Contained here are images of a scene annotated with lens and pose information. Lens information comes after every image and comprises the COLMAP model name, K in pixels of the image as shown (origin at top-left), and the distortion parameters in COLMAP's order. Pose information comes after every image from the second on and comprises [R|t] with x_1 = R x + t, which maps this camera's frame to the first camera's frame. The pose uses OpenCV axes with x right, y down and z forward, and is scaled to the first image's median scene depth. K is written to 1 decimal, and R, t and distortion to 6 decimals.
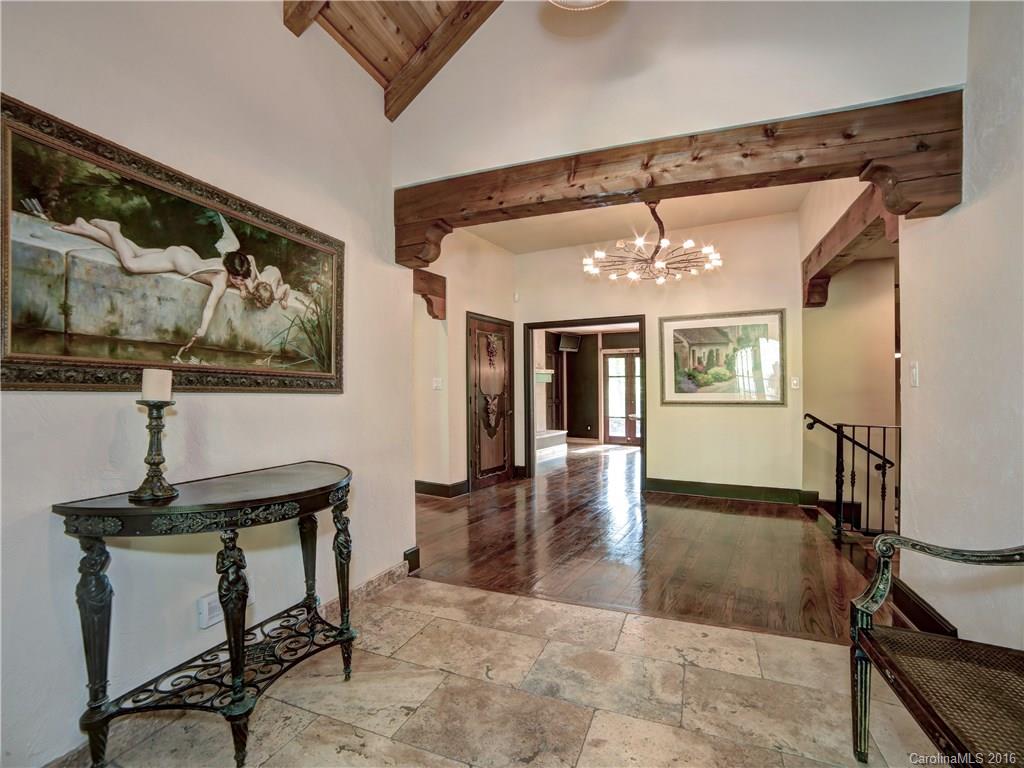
lens RADIAL K [[456.3, 0, 509.5], [0, 456.3, 389.0], [0, 0, 1]] dist [-0.004147, 0.000140]
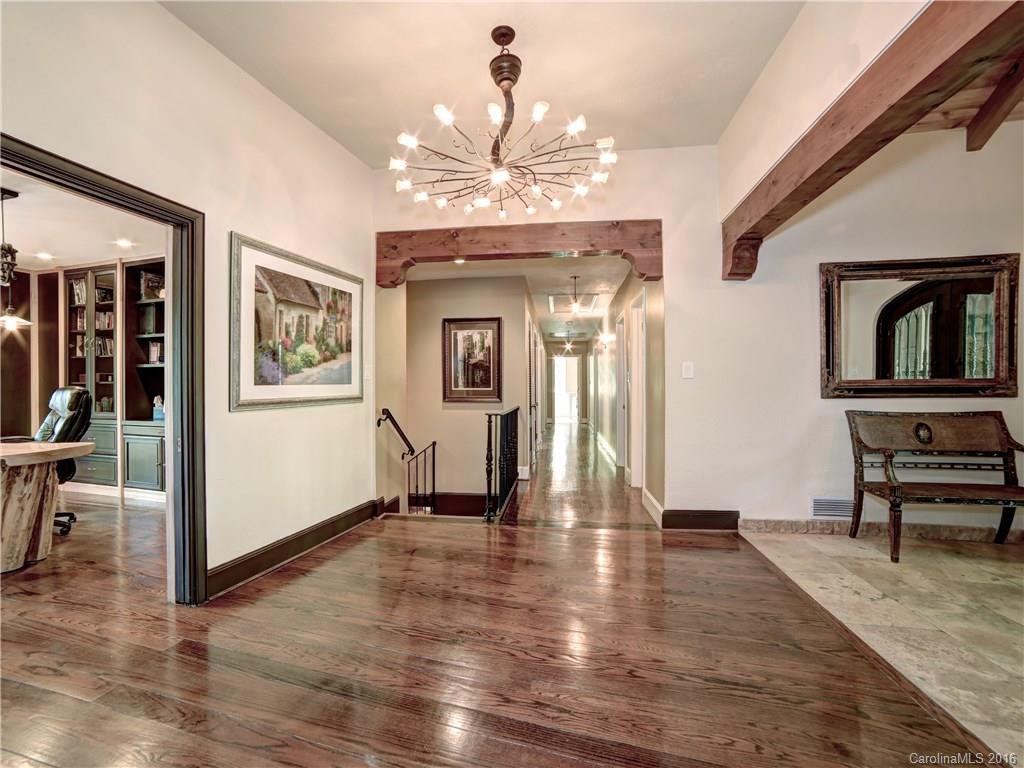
lens RADIAL K [[456.3, 0, 508.8], [0, 456.3, 382.0], [0, 0, 1]] dist [-0.004147, 0.000140]
pose [[-0.136726, 0.009628, 0.990562, -0.204522], [0.001534, 0.999954, -0.009507, 0.010760], [-0.990608, 0.000220, -0.136735, 0.793436]]
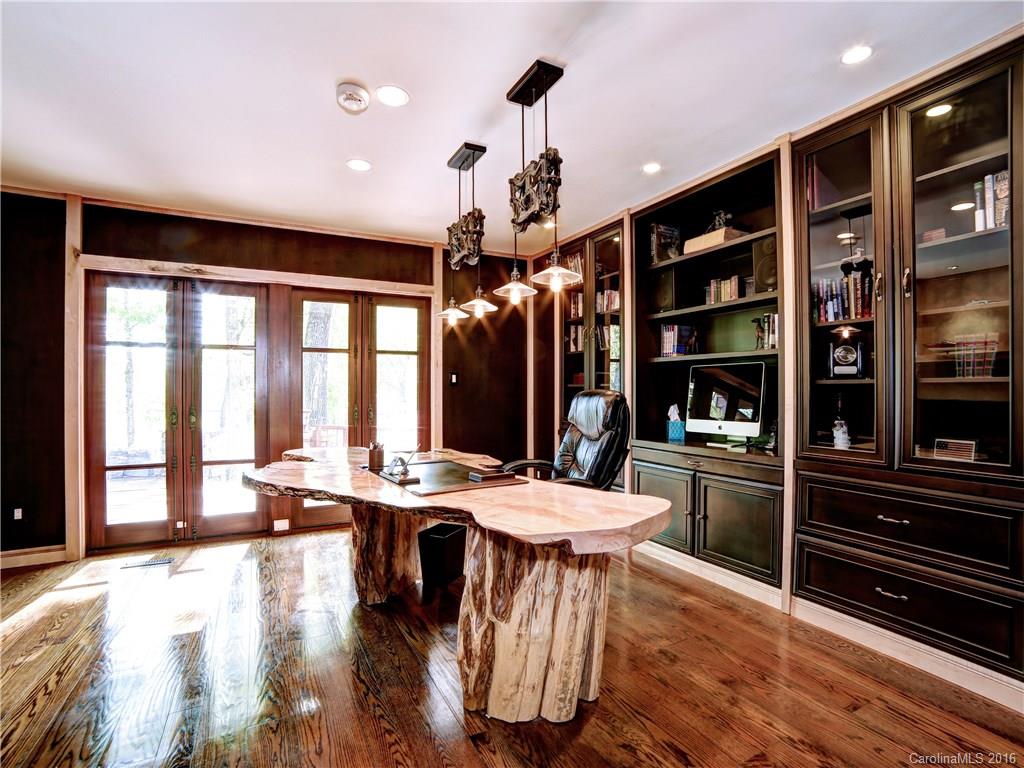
lens RADIAL K [[456.3, 0, 507.8], [0, 456.3, 380.4], [0, 0, 1]] dist [-0.004147, 0.000140]
pose [[0.591415, 0.009720, 0.806309, 0.280081], [-0.002604, 0.999945, -0.010144, 0.000944], [-0.806363, 0.003900, 0.591408, 1.295505]]
